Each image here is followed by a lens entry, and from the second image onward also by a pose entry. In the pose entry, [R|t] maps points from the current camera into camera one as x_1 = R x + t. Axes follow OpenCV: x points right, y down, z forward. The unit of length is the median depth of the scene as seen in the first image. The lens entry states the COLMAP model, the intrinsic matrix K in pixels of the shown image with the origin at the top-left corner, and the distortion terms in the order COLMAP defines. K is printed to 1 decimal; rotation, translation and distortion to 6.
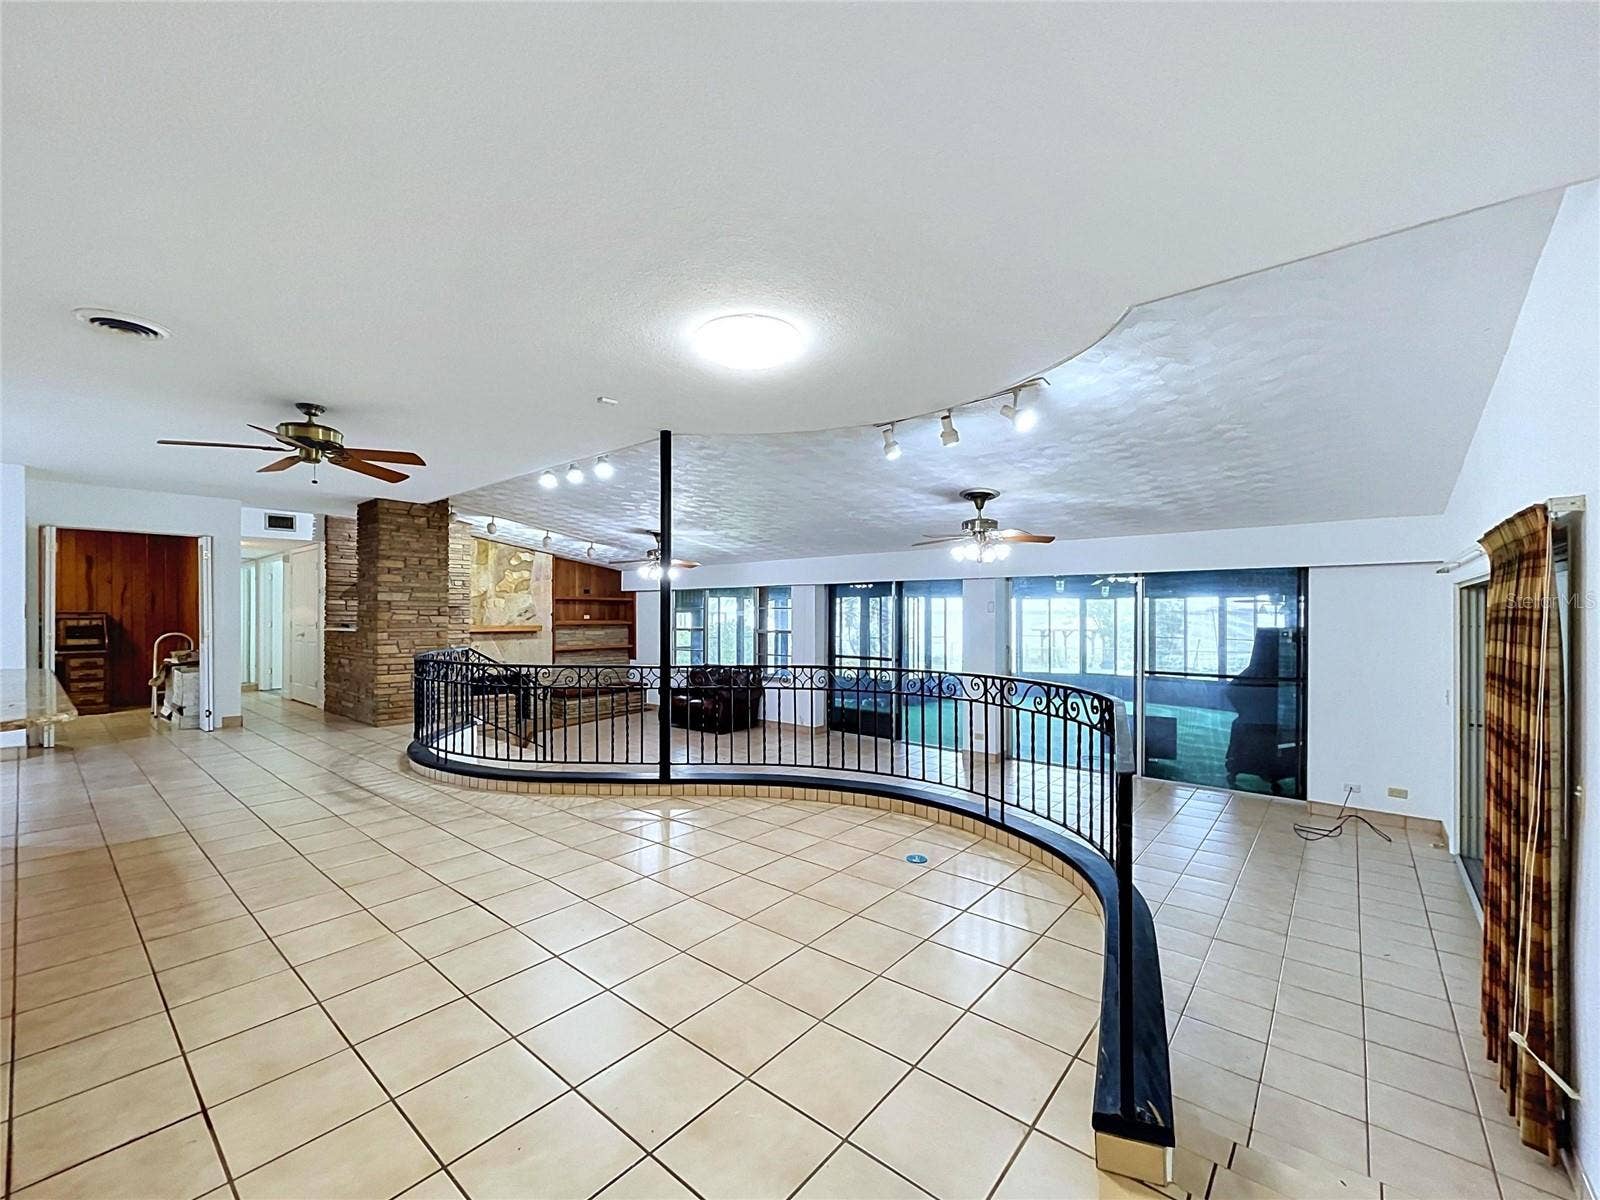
lens RADIAL K [[653.2, 0, 795.9], [0, 653.2, 610.5], [0, 0, 1]] dist [-0.007286, 0.000180]
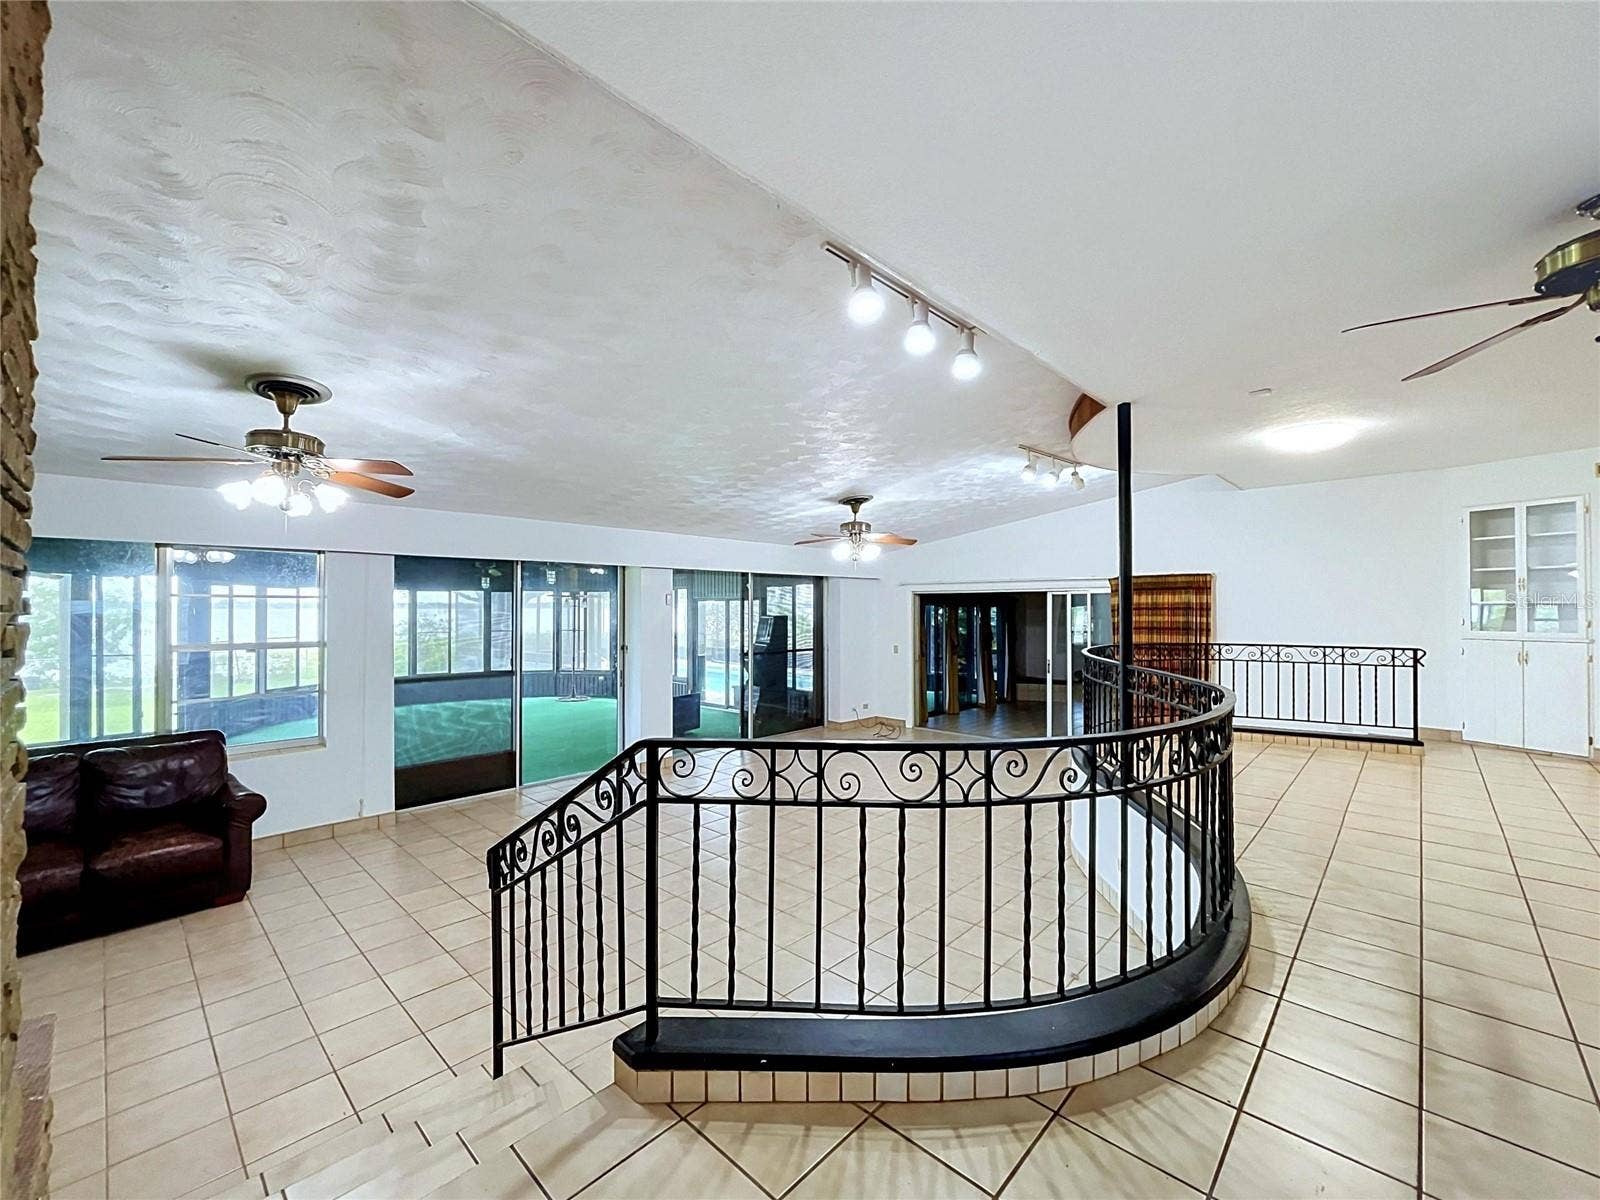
lens RADIAL K [[653.2, 0, 791.1], [0, 653.2, 597.1], [0, 0, 1]] dist [-0.007286, 0.000180]
pose [[0.056706, 0.010060, 0.998340, -0.914584], [0.000414, 0.999949, -0.010100, -0.000677], [-0.998391, 0.000986, 0.056699, 1.145458]]
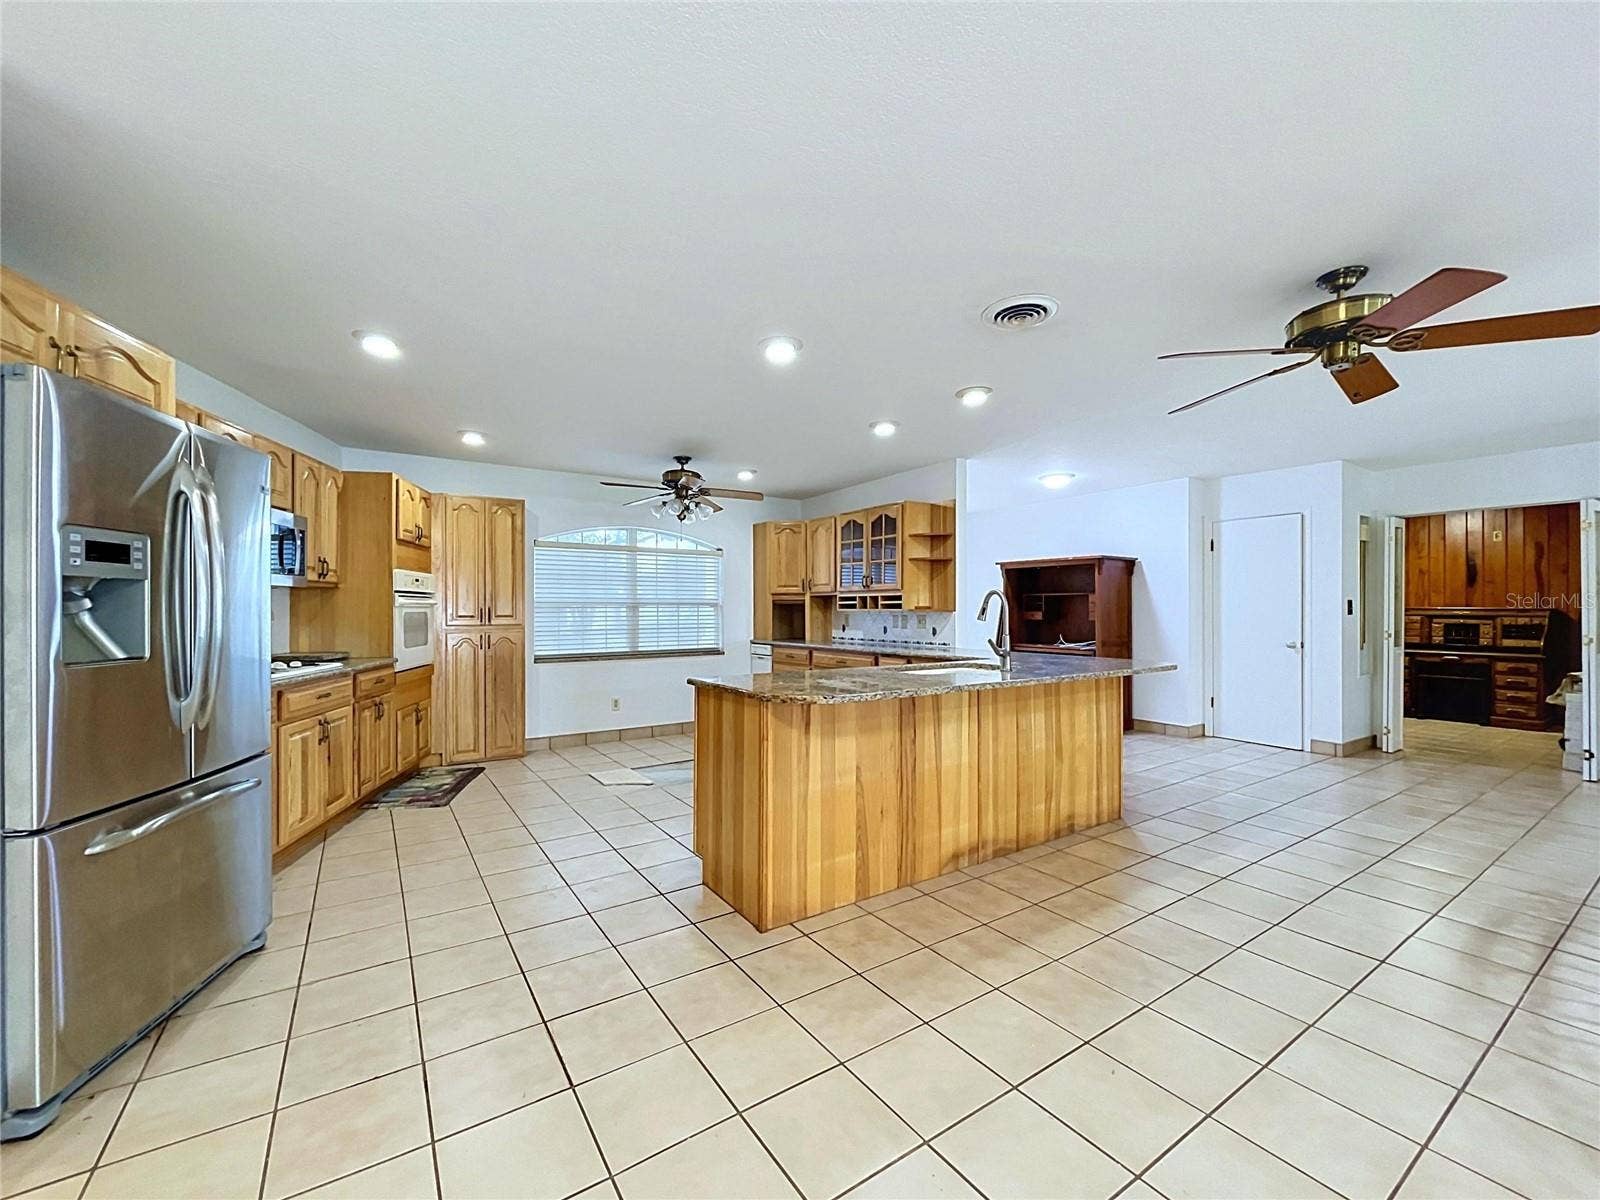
lens RADIAL K [[653.2, 0, 791.0], [0, 653.2, 606.9], [0, 0, 1]] dist [-0.007286, 0.000180]
pose [[-0.285495, -0.000452, -0.958380, -0.004540], [0.000337, 1.000000, -0.000572, 0.000768], [0.958380, -0.000486, -0.285495, 0.500470]]
